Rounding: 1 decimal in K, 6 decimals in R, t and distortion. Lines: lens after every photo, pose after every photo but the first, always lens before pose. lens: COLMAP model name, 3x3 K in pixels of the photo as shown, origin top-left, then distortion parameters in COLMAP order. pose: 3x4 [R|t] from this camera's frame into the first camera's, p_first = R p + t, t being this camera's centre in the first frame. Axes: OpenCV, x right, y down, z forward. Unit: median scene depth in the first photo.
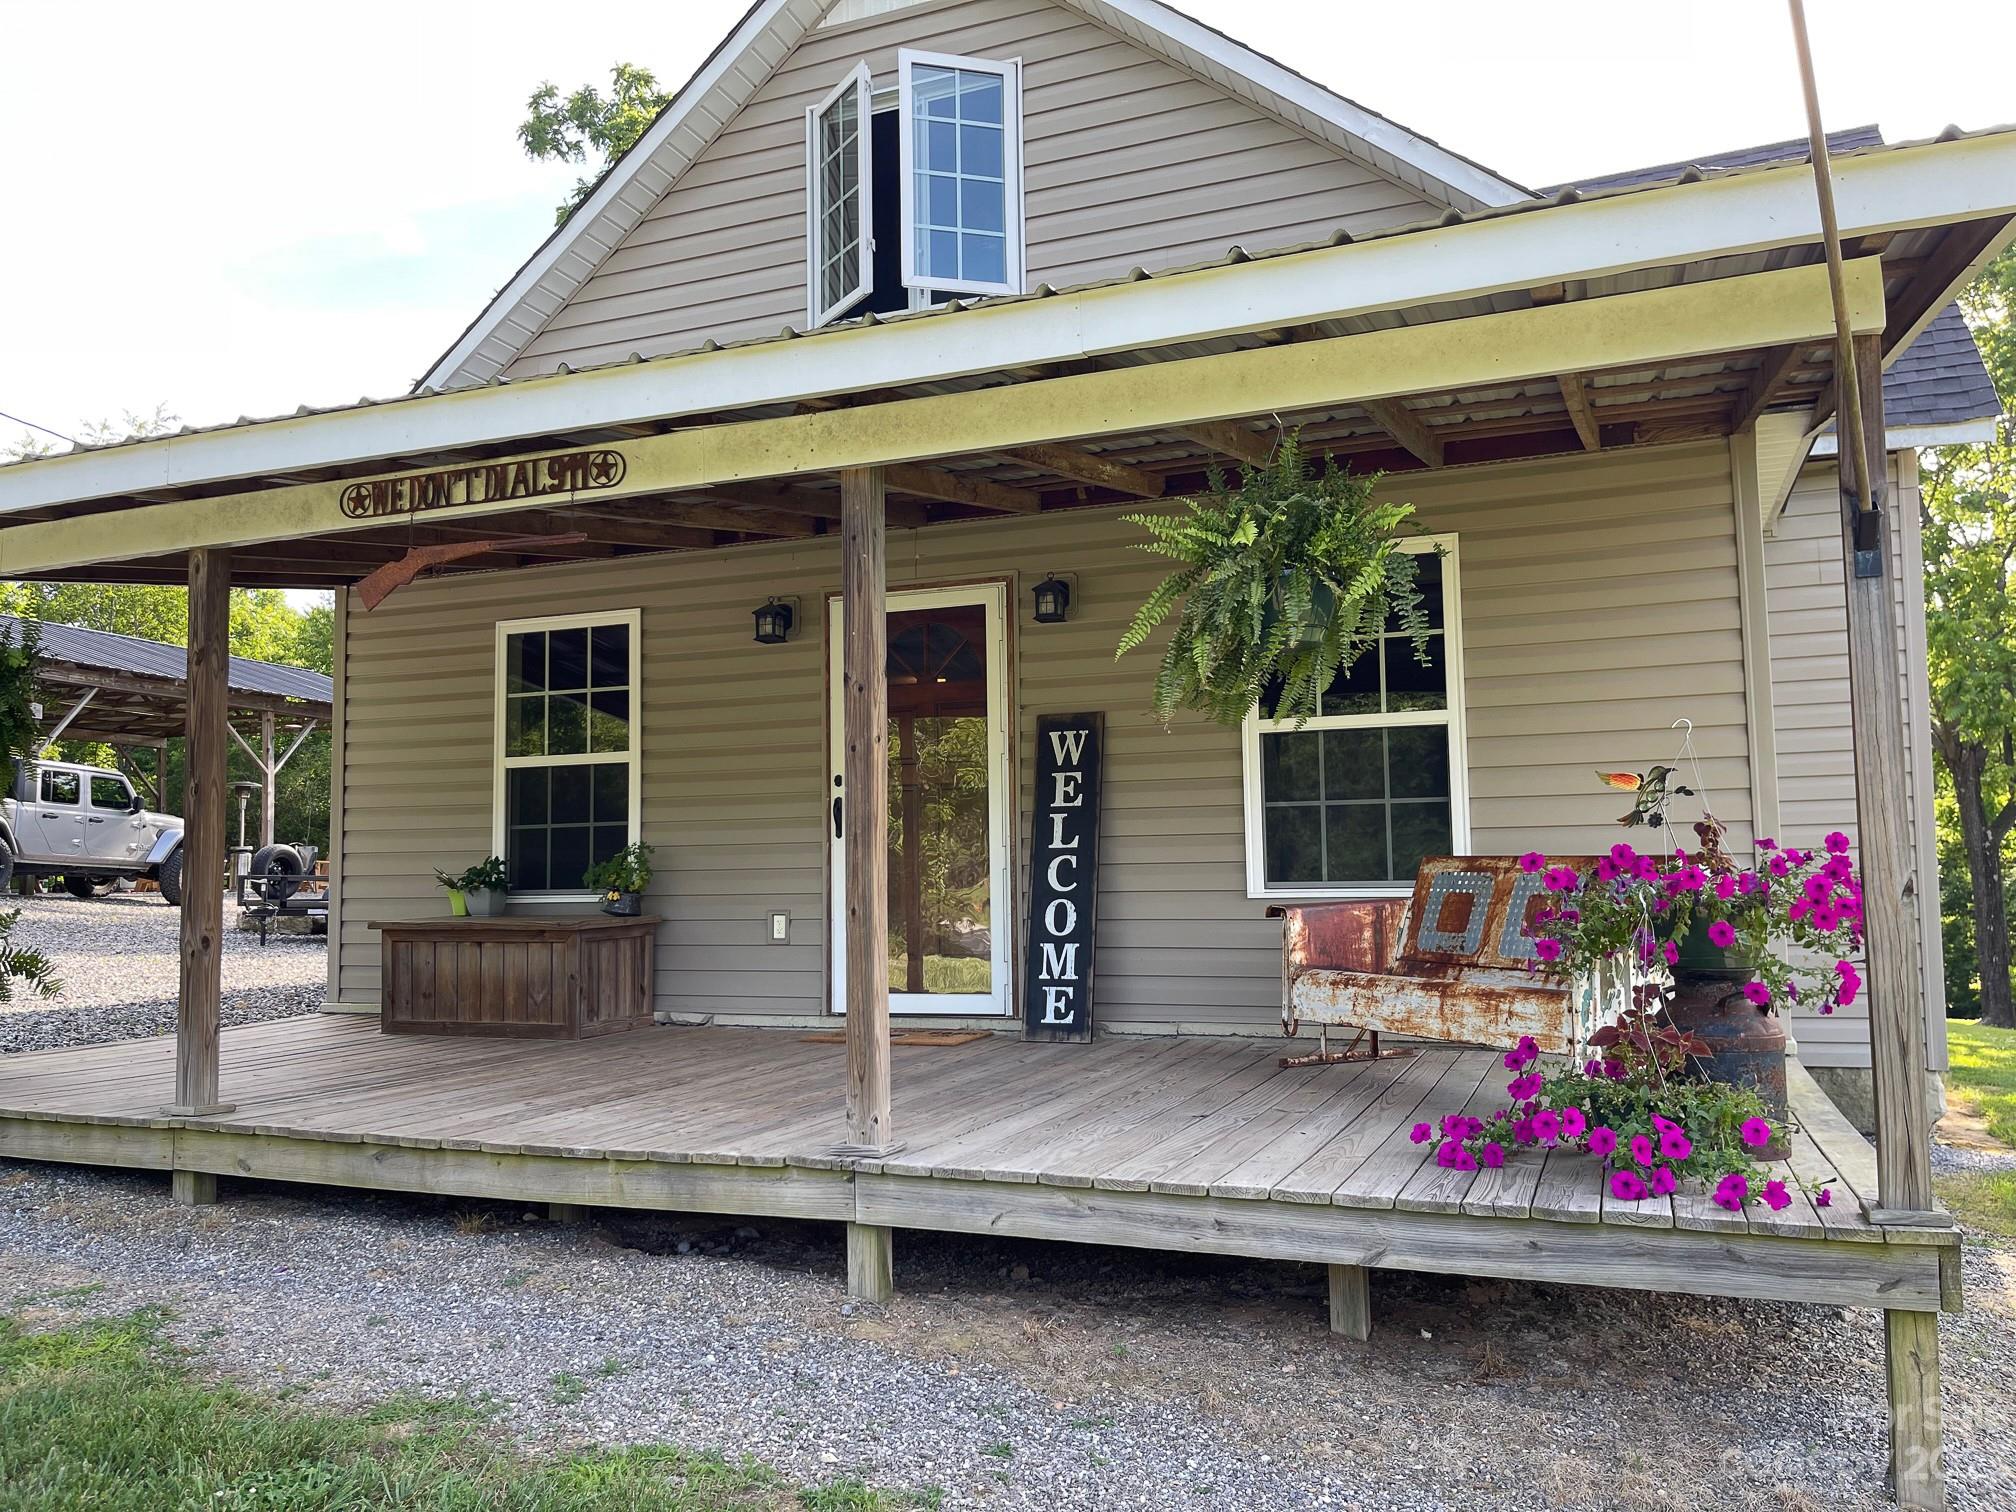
lens RADIAL K [[1577.0, 0, 1008.2], [0, 1577.0, 755.0], [0, 0, 1]] dist [0.018431, 0.003914]
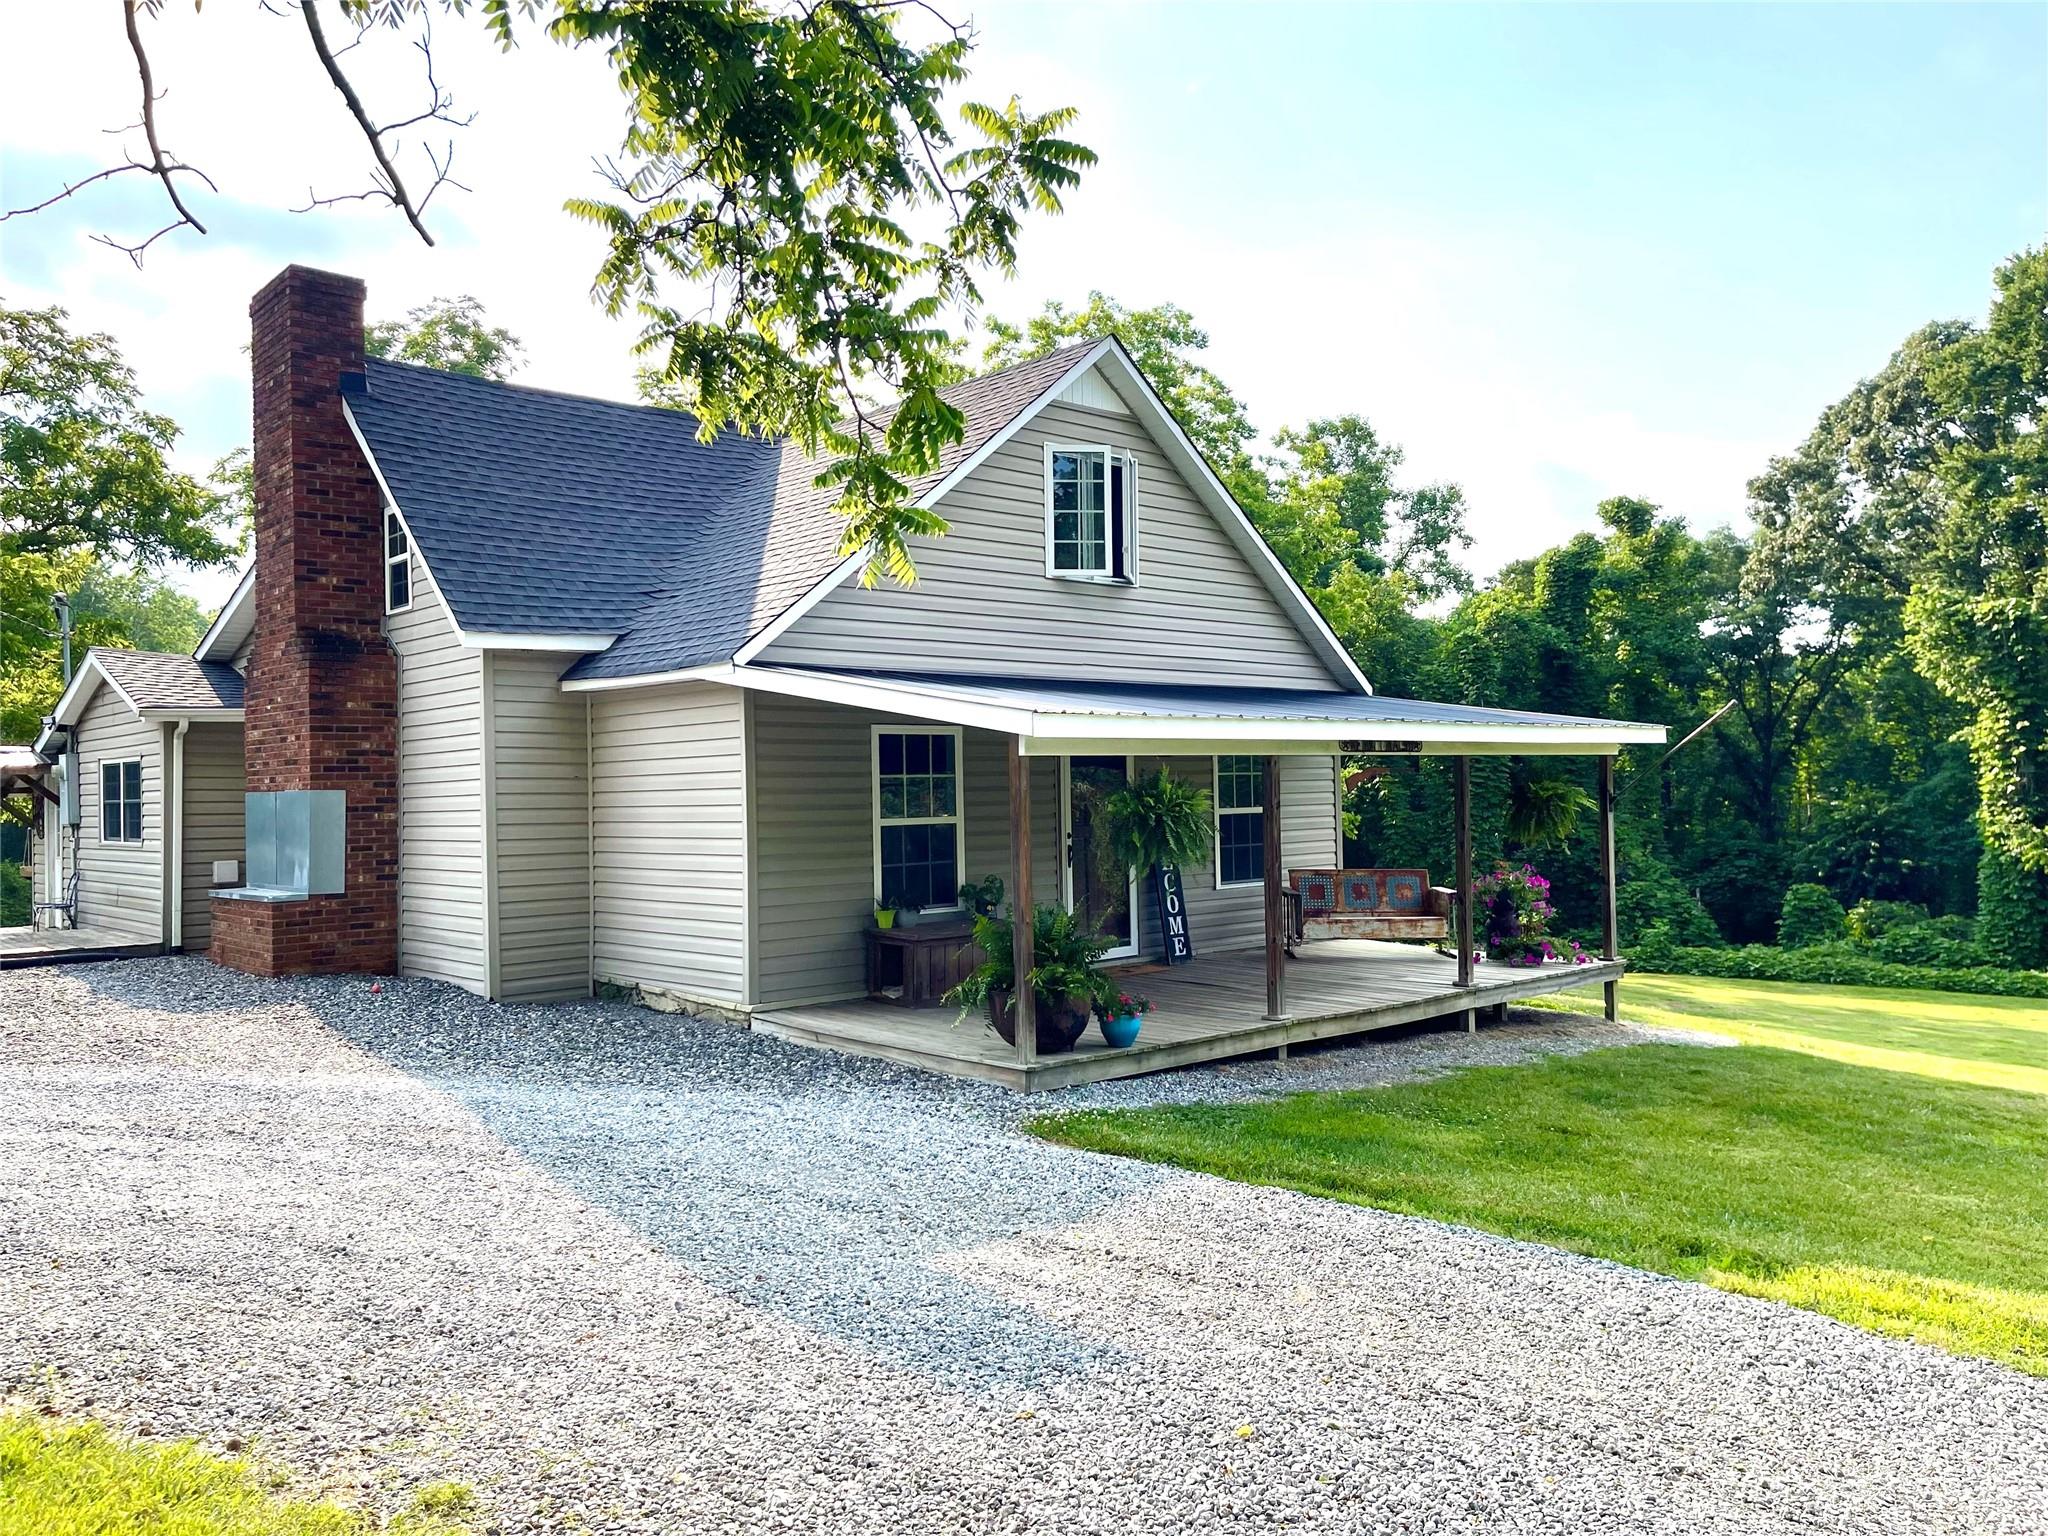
lens RADIAL K [[1602.1, 0, 1023.8], [0, 1602.1, 768.8], [0, 0, 1]] dist [0.018431, 0.003914]
pose [[0.442416, 0.014007, 0.896701, -1.657108], [-0.069478, 0.997408, 0.018699, -0.084920], [-0.894115, -0.070574, 0.442242, 0.229157]]
